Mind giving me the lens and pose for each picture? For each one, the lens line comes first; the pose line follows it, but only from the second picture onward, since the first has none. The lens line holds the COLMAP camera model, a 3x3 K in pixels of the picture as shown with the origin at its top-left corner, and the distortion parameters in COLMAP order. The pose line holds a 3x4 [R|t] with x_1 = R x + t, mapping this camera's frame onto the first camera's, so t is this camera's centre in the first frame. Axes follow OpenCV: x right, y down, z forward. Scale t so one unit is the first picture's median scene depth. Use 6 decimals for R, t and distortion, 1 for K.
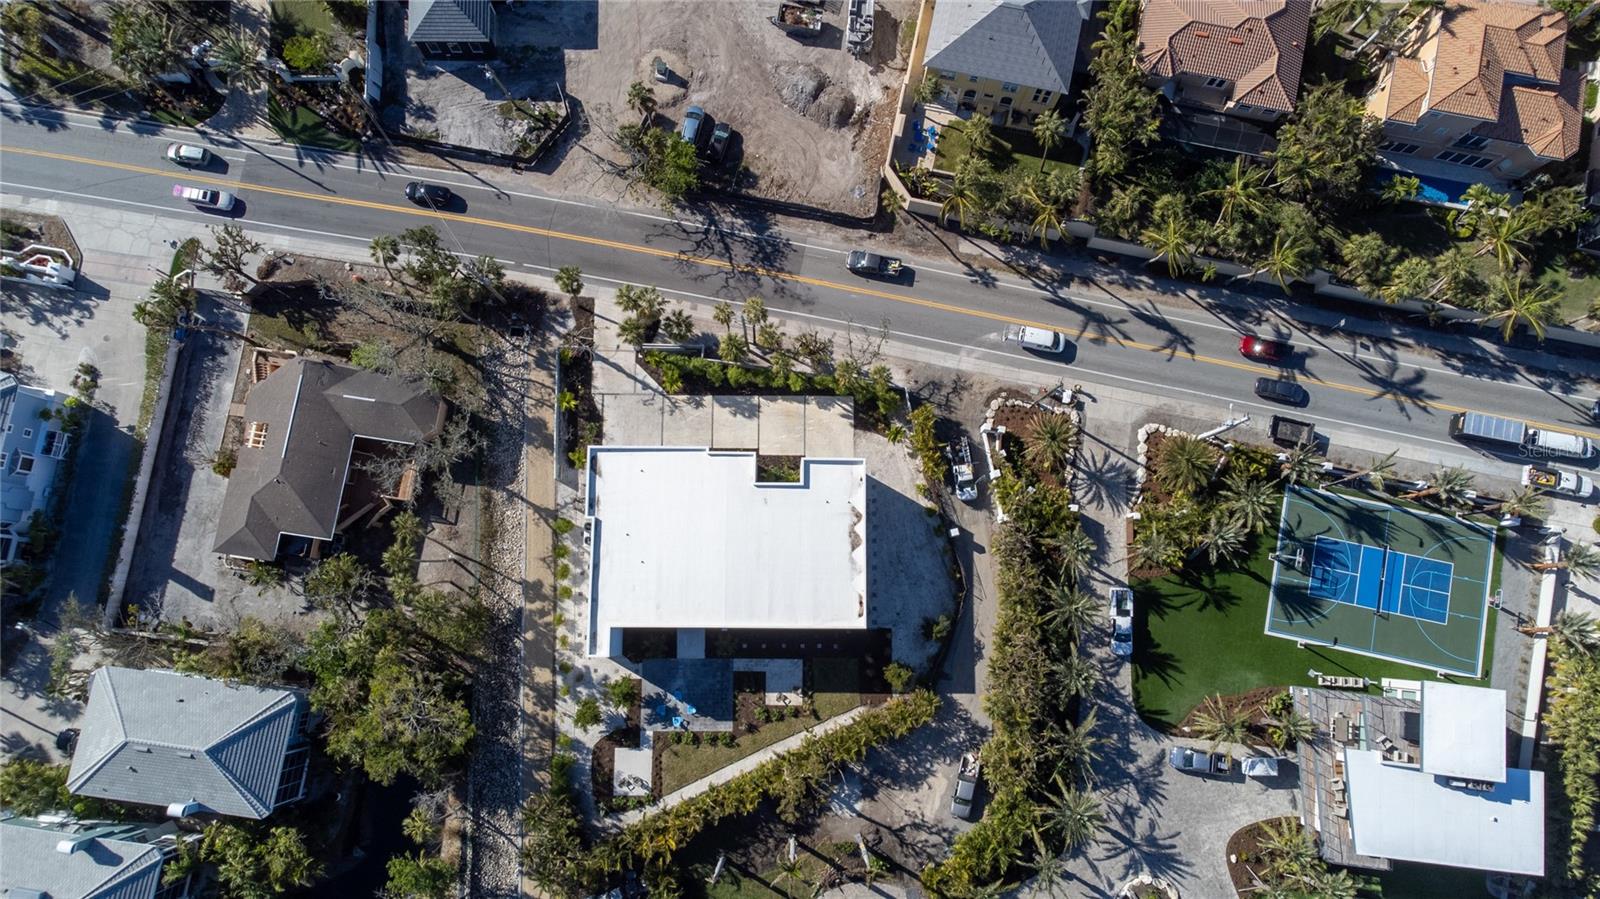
lens RADIAL K [[1168.2, 0, 797.3], [0, 1168.2, 457.5], [0, 0, 1]] dist [0.047442, 0.004284]
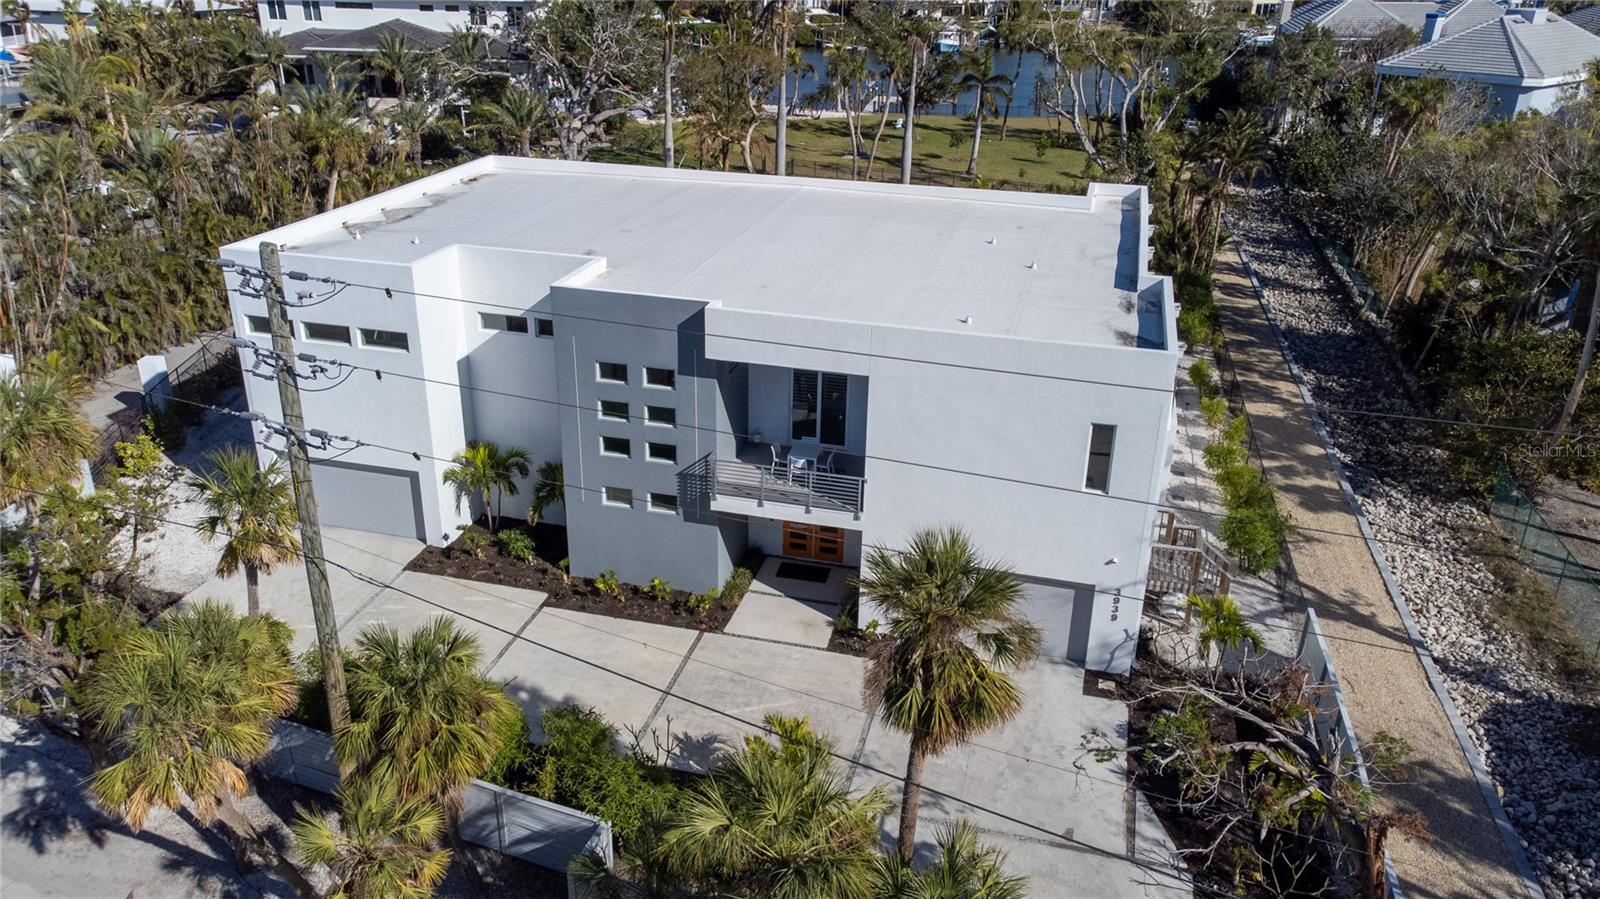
lens RADIAL K [[1168.2, 0, 797.3], [0, 1168.2, 457.5], [0, 0, 1]] dist [0.047442, 0.004284]
pose [[-0.968162, -0.127770, 0.215262, -0.149614], [0.243087, -0.274572, 0.930333, -0.244423], [-0.059764, 0.953040, 0.296889, 0.902286]]
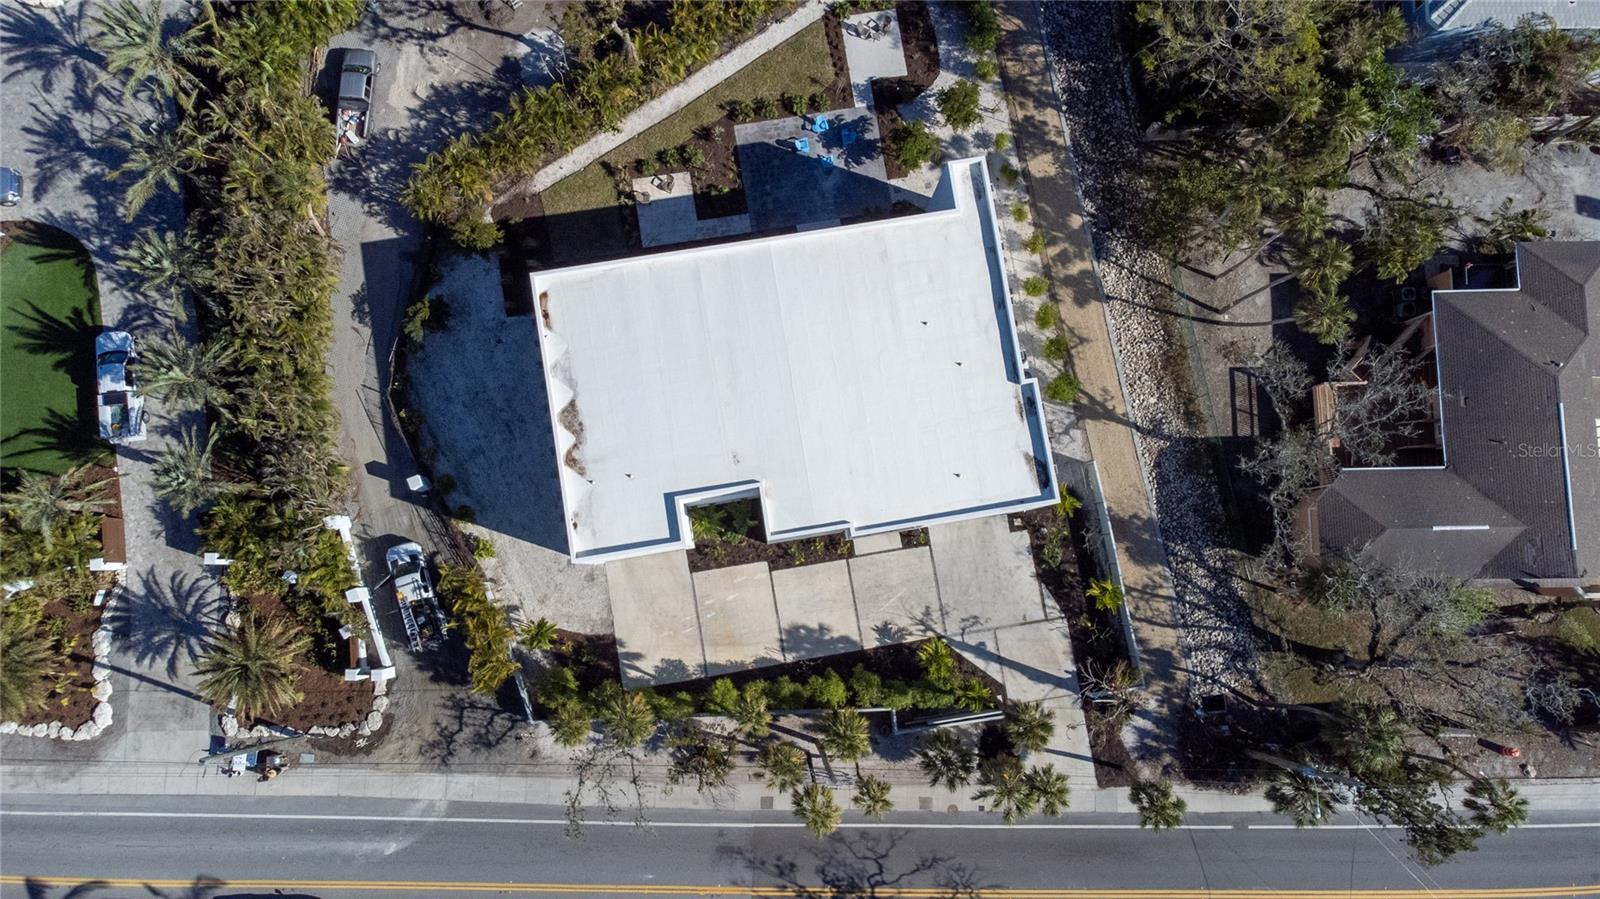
lens RADIAL K [[1168.2, 0, 797.3], [0, 1168.2, 457.5], [0, 0, 1]] dist [0.047442, 0.004284]
pose [[-0.984972, 0.164482, -0.052684, -0.025189], [-0.172459, -0.953211, 0.248289, -0.102707], [-0.009380, 0.253643, 0.967252, 0.420248]]
